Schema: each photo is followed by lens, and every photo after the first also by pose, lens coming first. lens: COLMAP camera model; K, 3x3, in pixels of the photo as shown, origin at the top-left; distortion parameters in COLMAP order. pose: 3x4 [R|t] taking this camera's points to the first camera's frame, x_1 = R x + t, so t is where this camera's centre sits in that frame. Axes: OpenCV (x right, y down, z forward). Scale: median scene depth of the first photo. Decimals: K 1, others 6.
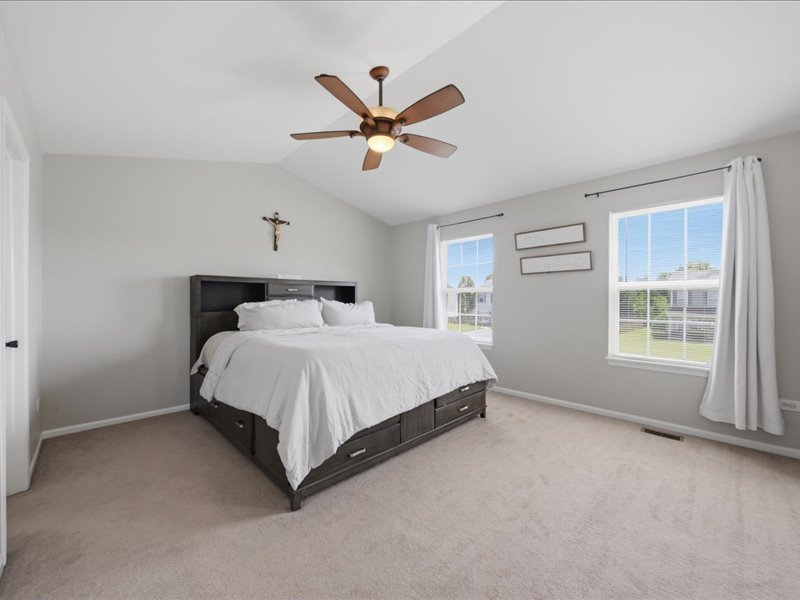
lens RADIAL K [[326.6, 0, 394.5], [0, 326.6, 297.5], [0, 0, 1]] dist [0.000162, 0.000648]
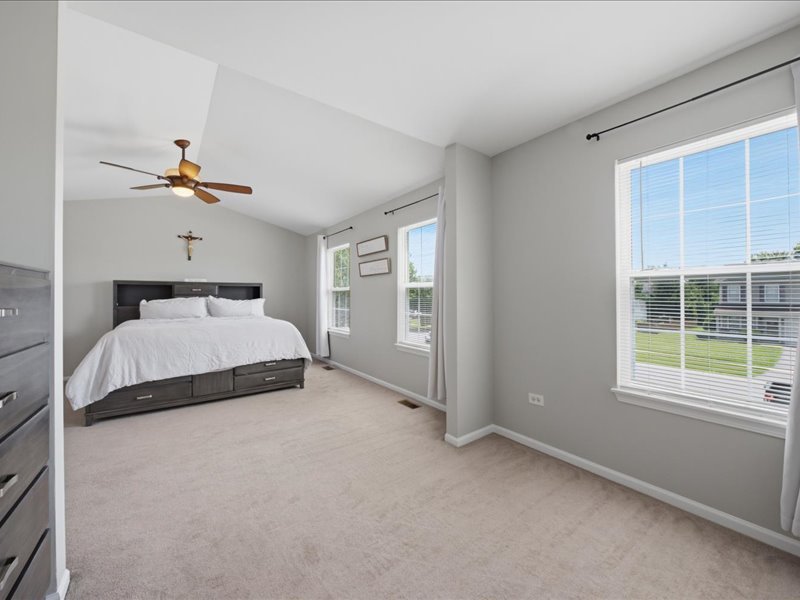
lens RADIAL K [[326.6, 0, 405.9], [0, 326.6, 292.8], [0, 0, 1]] dist [0.000162, 0.000648]
pose [[0.988384, -0.001754, -0.151965, 0.848909], [0.001385, 0.999996, -0.002528, -0.007372], [0.151968, 0.002288, 0.988383, -0.213085]]
